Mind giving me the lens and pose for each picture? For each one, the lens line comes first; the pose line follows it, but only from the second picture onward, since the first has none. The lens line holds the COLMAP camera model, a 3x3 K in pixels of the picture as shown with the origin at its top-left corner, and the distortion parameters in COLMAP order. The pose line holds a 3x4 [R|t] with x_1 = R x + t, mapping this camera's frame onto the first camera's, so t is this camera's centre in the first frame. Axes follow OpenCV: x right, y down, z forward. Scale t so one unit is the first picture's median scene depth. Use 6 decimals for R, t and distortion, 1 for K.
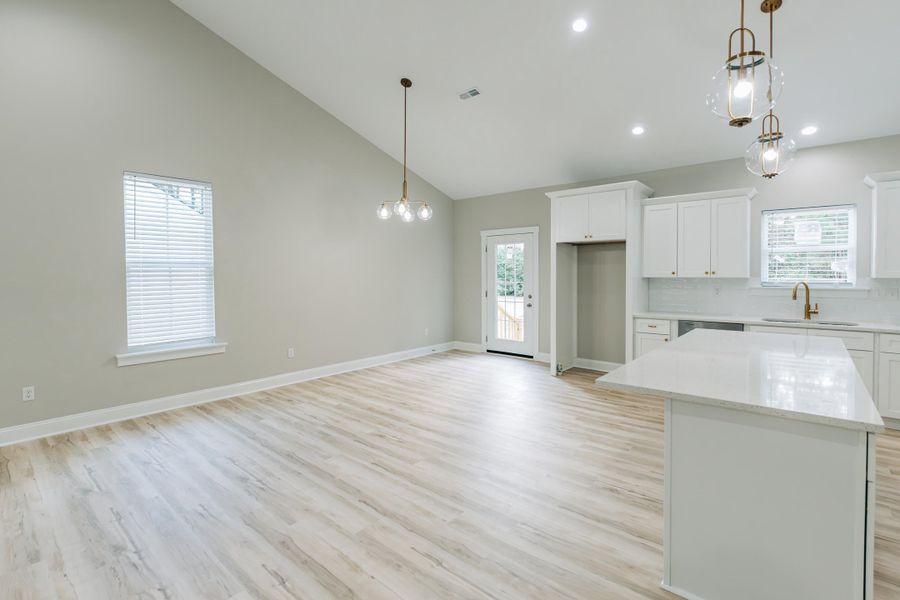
lens RADIAL K [[415.2, 0, 456.0], [0, 415.2, 276.8], [0, 0, 1]] dist [-0.003082, -0.002039]
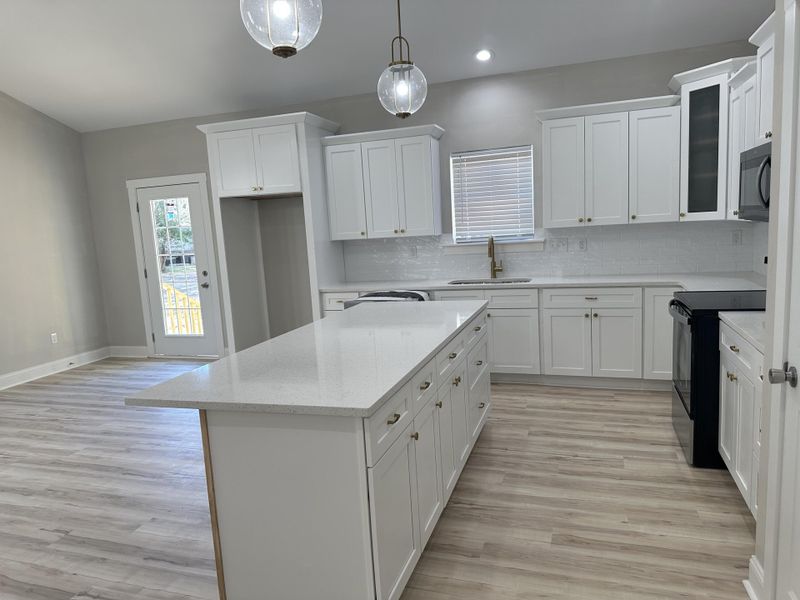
lens RADIAL K [[566.4, 0, 395.0], [0, 566.4, 304.4], [0, 0, 1]] dist [0.045962, -0.008791]
pose [[0.929636, -0.101106, 0.354336, 0.182124], [0.058344, 0.989877, 0.129380, -0.010488], [-0.363830, -0.099603, 0.926125, -0.053687]]
